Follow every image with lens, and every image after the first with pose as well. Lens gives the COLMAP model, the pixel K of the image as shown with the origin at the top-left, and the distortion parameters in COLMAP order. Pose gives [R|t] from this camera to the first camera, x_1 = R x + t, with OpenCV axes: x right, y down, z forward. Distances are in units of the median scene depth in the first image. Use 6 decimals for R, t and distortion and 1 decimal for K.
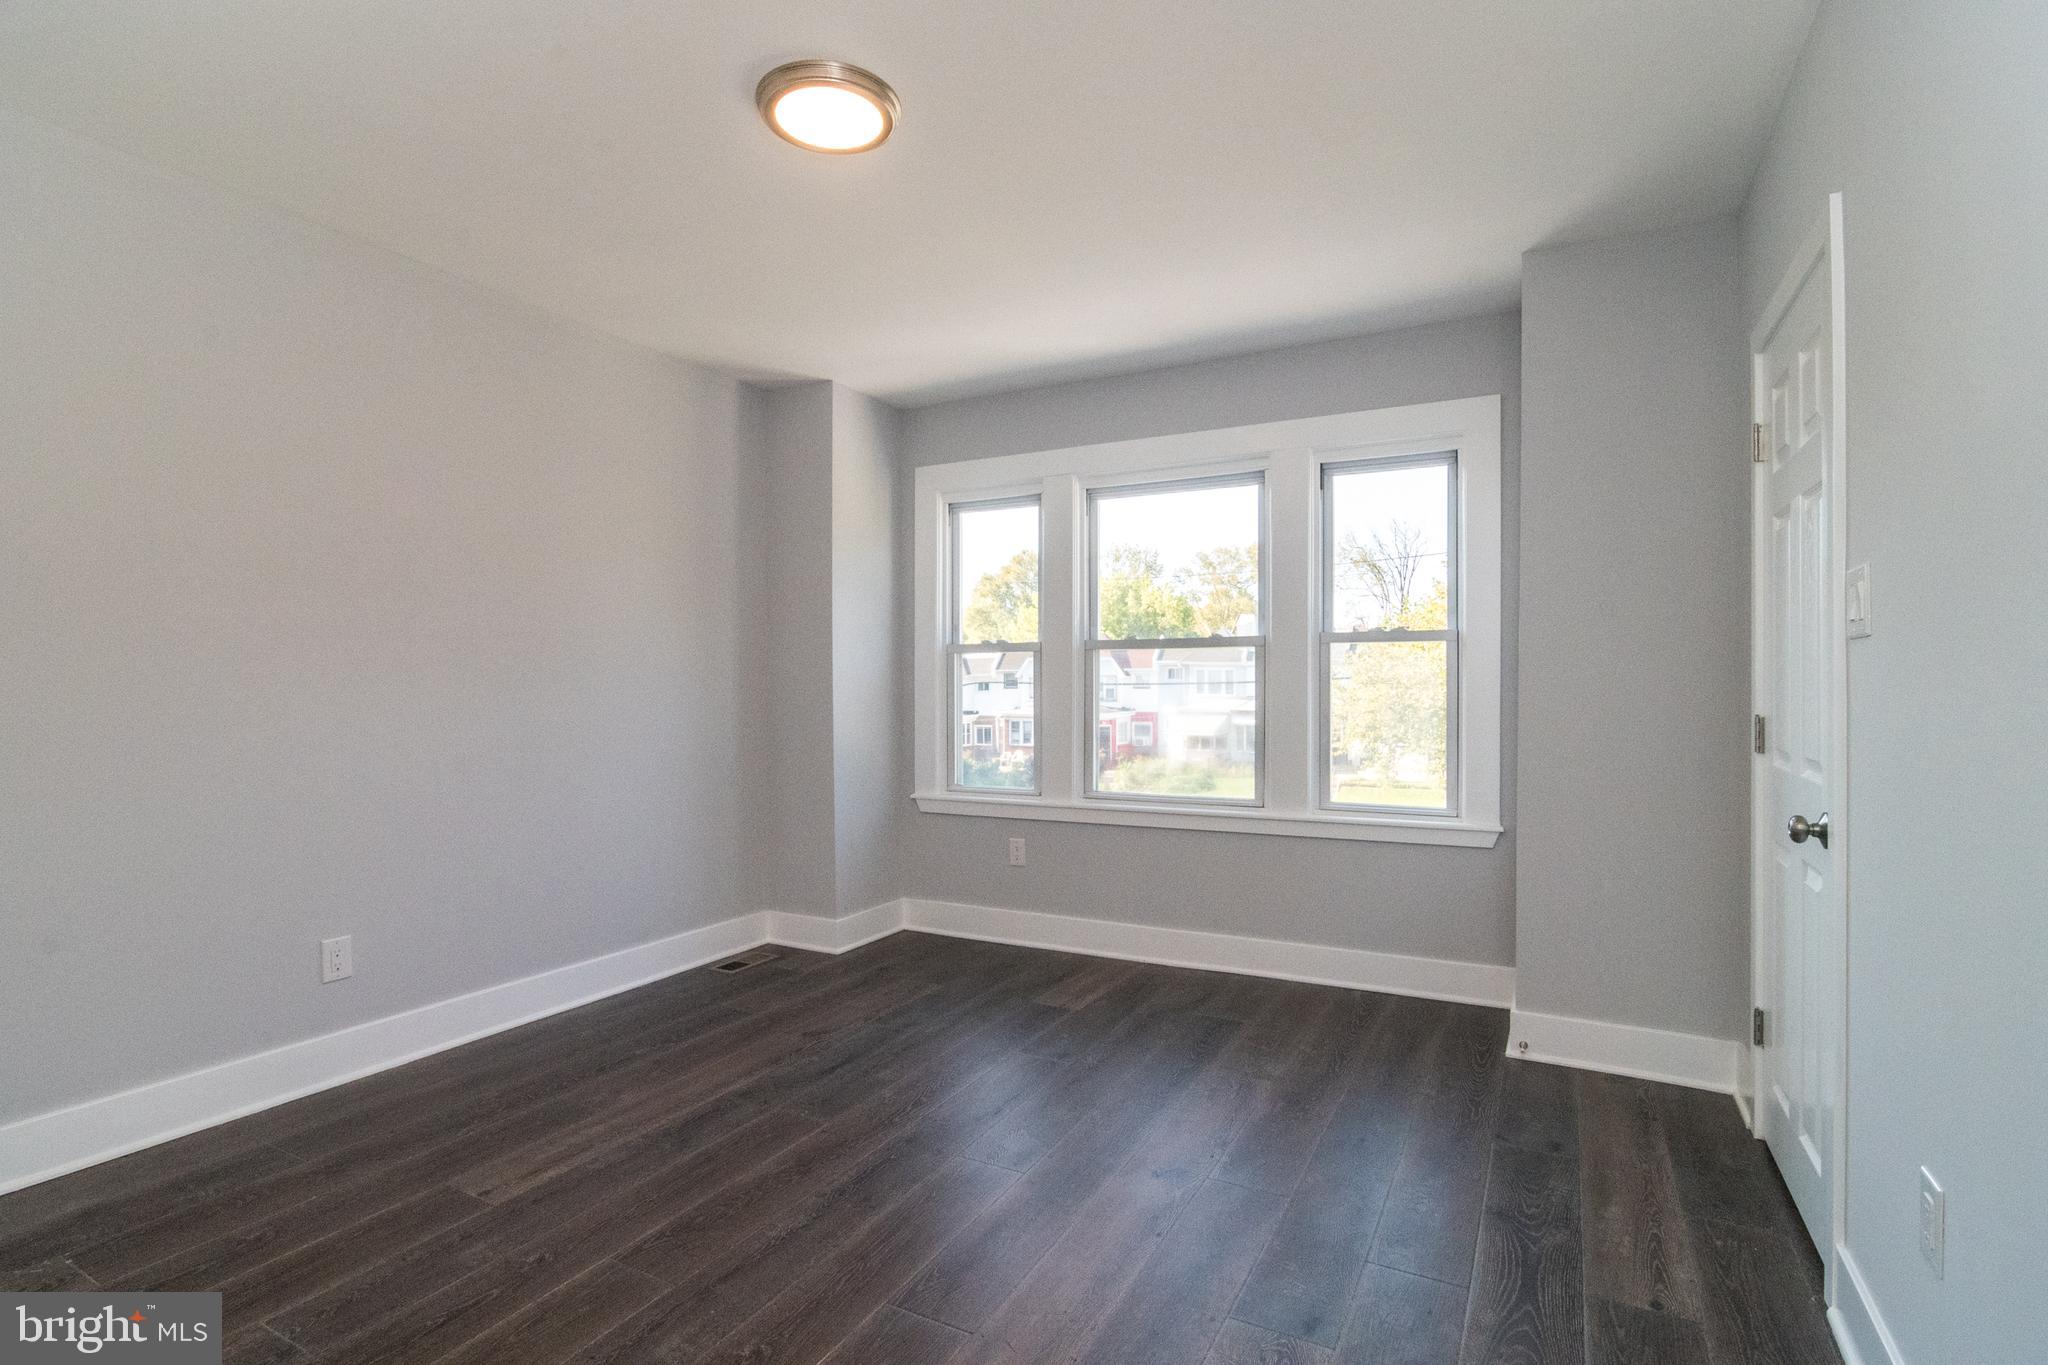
lens RADIAL K [[1005.1, 0, 1033.7], [0, 1005.1, 686.6], [0, 0, 1]] dist [-0.001598, -0.000584]
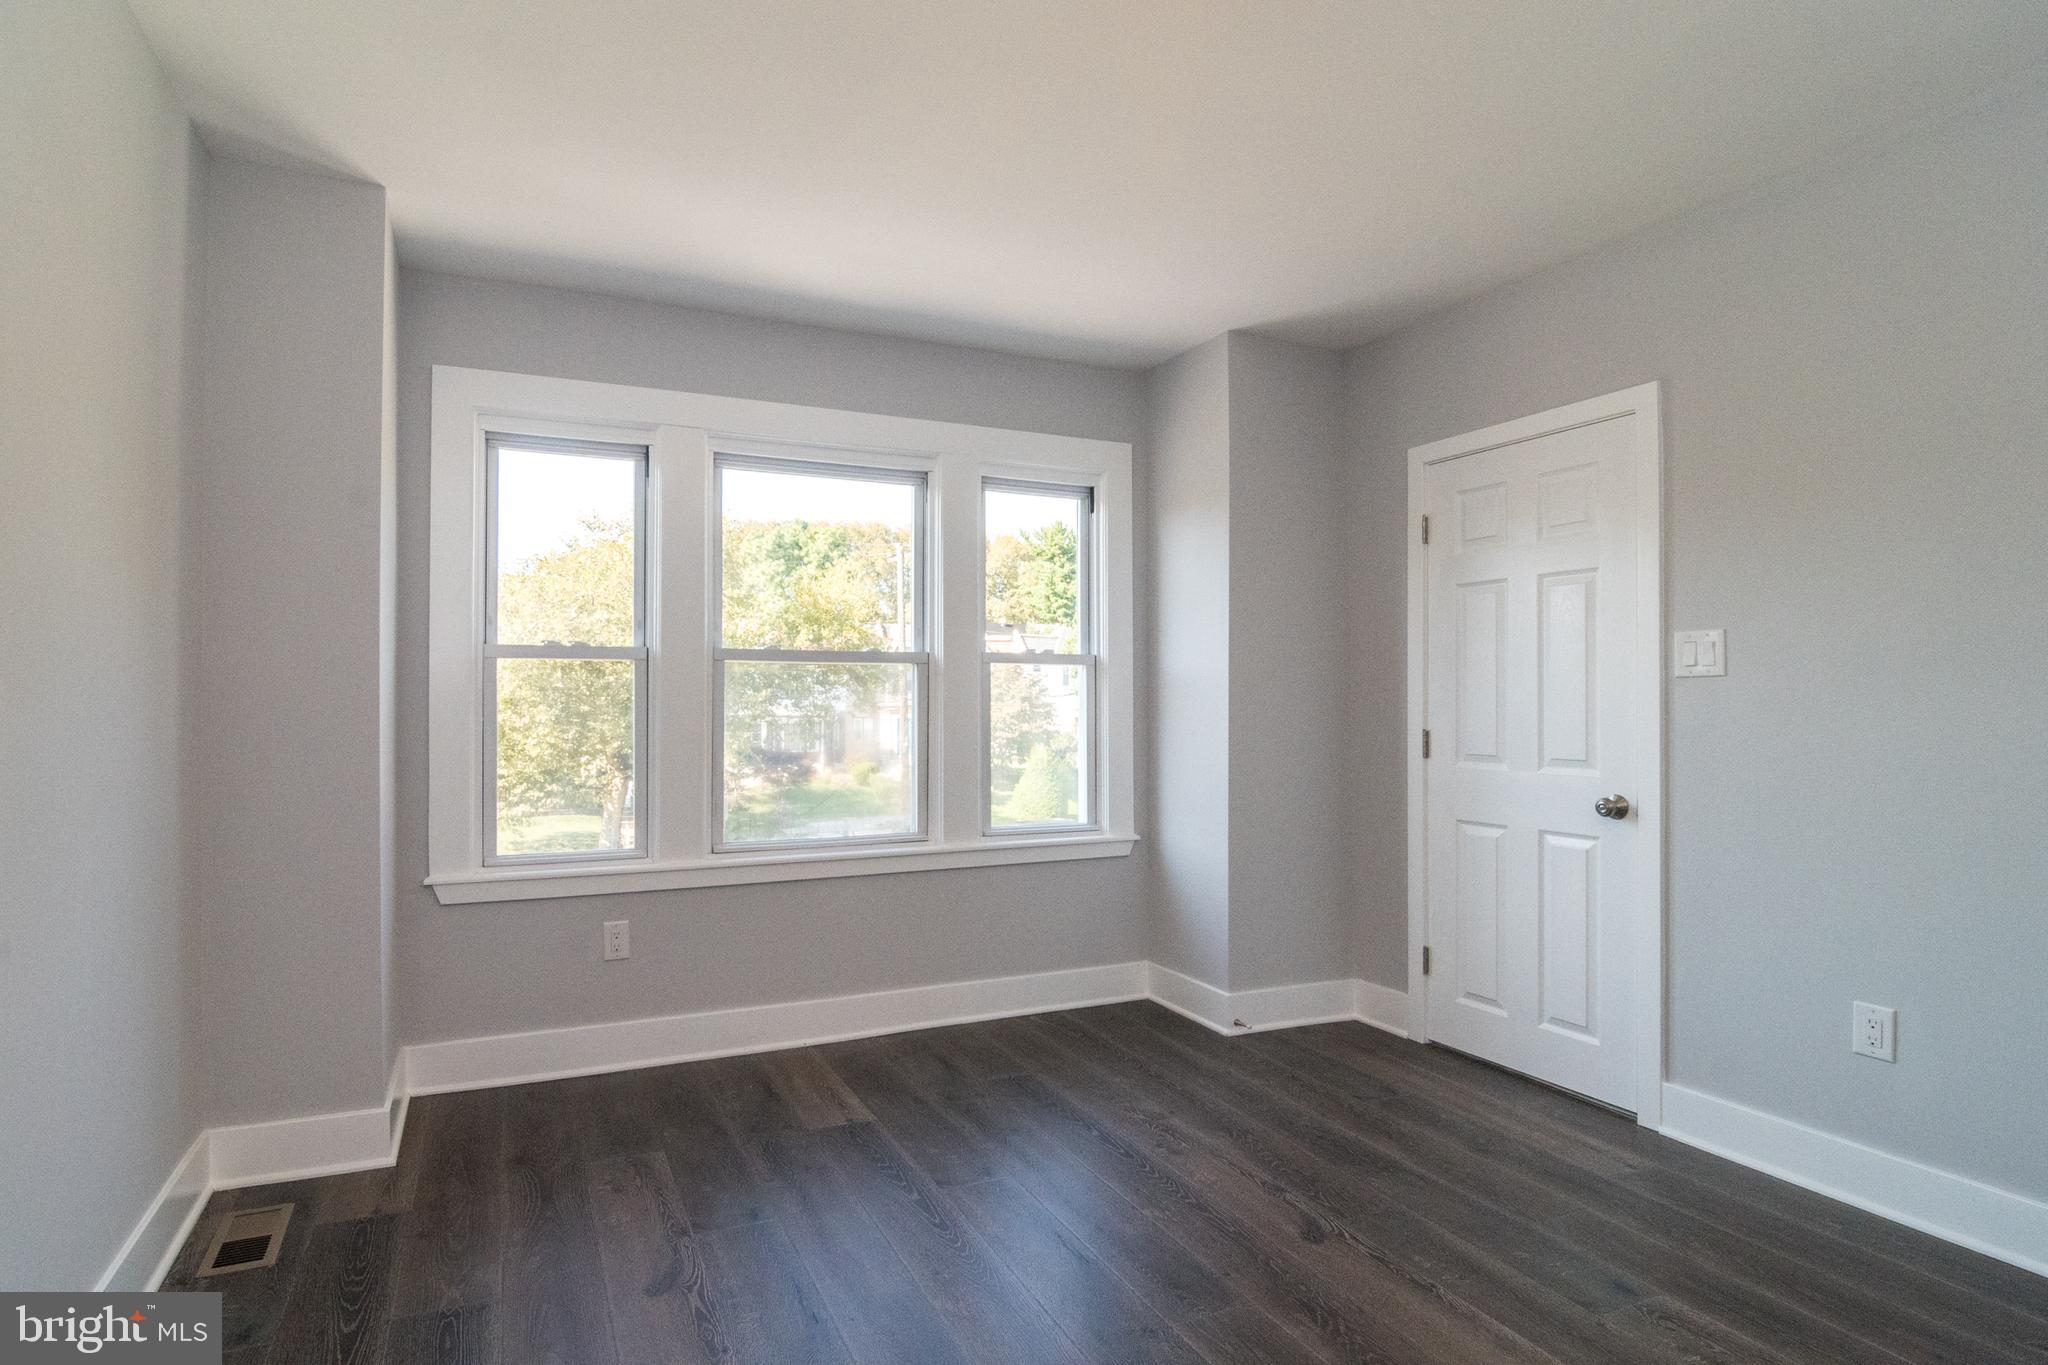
lens RADIAL K [[1041.1, 0, 1023.0], [0, 1041.1, 691.5], [0, 0, 1]] dist [0.001491, 0.000158]
pose [[0.627703, 0.011507, 0.778367, -0.460815], [-0.001696, 0.999909, -0.013415, -0.002593], [-0.778451, 0.007100, 0.627666, 0.346843]]
